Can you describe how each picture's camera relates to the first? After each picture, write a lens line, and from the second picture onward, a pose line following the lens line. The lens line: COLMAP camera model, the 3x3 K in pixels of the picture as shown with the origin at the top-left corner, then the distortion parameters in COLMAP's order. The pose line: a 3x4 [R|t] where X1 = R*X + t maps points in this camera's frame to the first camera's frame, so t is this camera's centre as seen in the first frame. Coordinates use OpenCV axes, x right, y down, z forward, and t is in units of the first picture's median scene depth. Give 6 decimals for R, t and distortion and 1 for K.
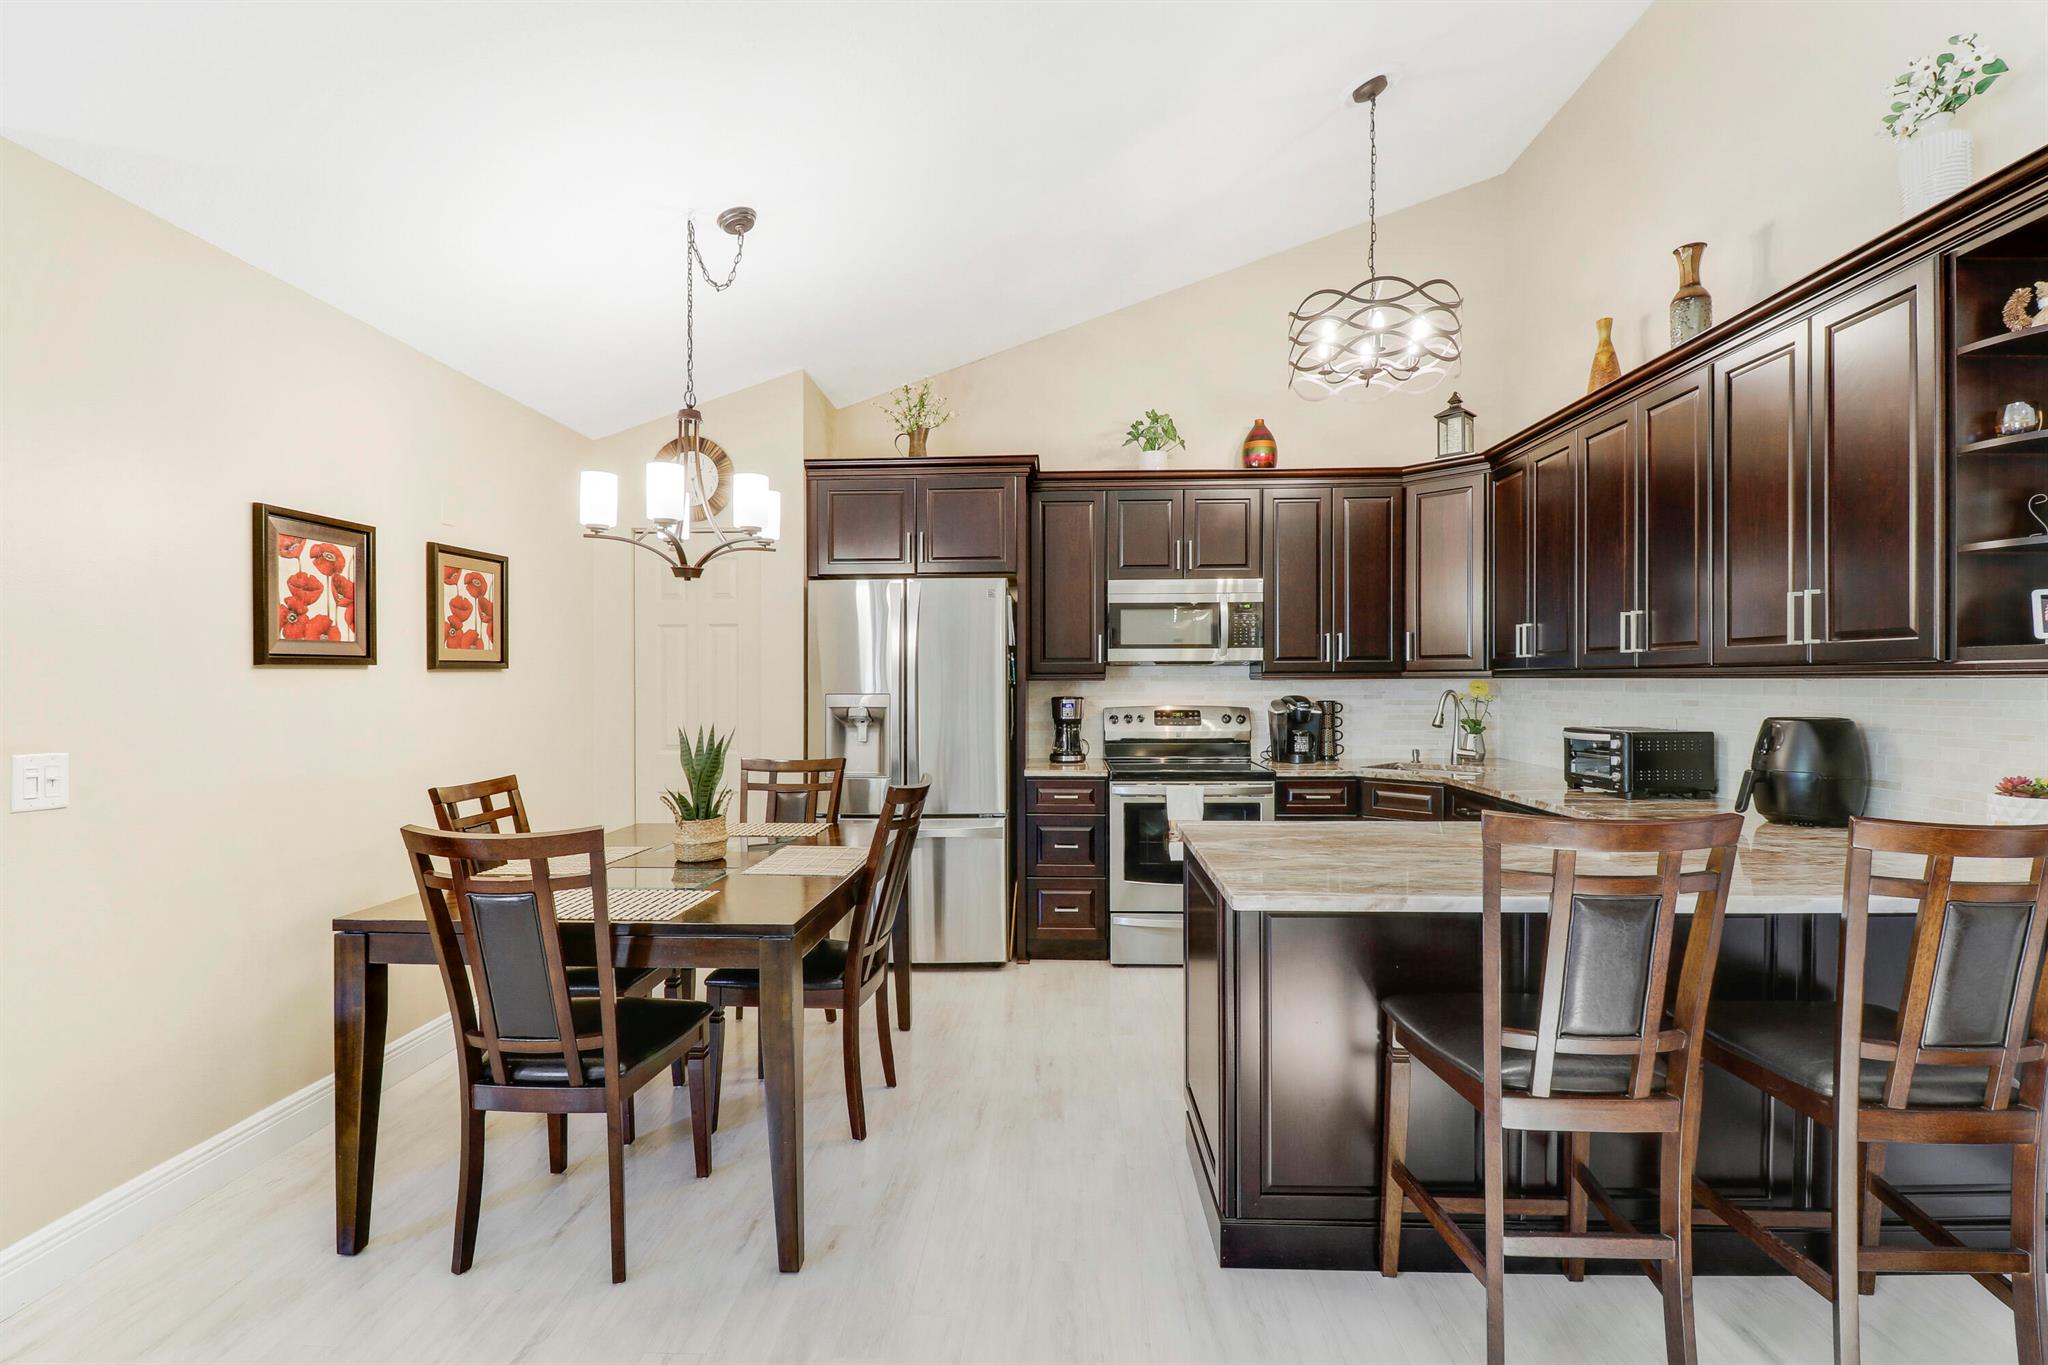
lens RADIAL K [[944.7, 0, 1025.0], [0, 944.7, 694.8], [0, 0, 1]] dist [0.001240, -0.000073]
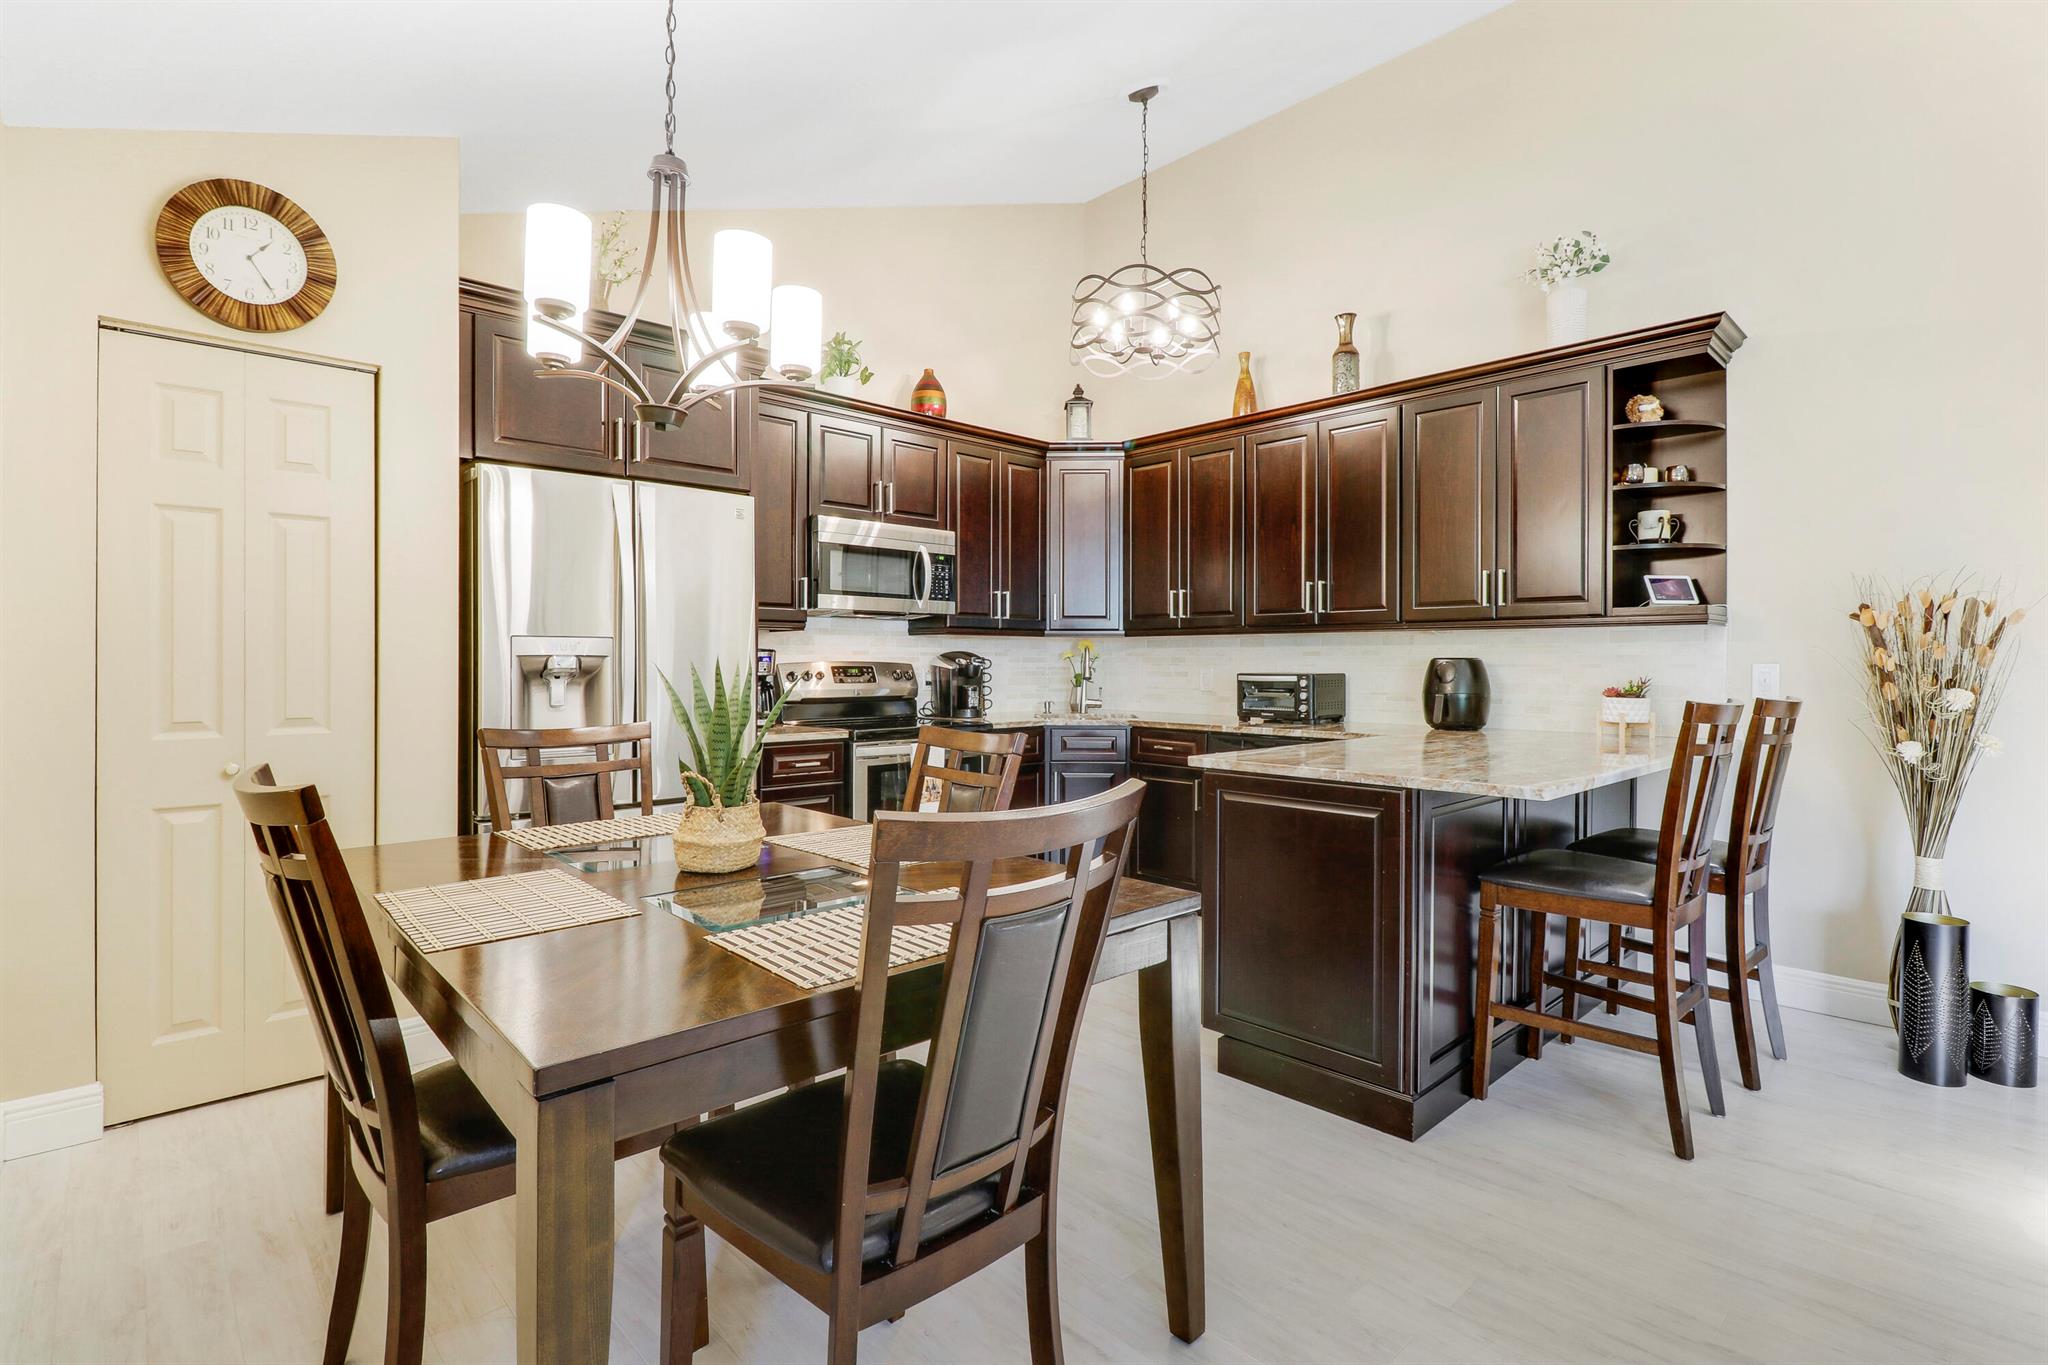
lens RADIAL K [[963.8, 0, 1024.0], [0, 963.8, 682.5], [0, 0, 1]] dist [-0.000261, -0.000039]
pose [[0.710883, -0.011821, 0.703211, -0.412117], [0.005018, 0.999919, 0.011735, 0.023379], [-0.703293, -0.004814, 0.710884, 0.229046]]
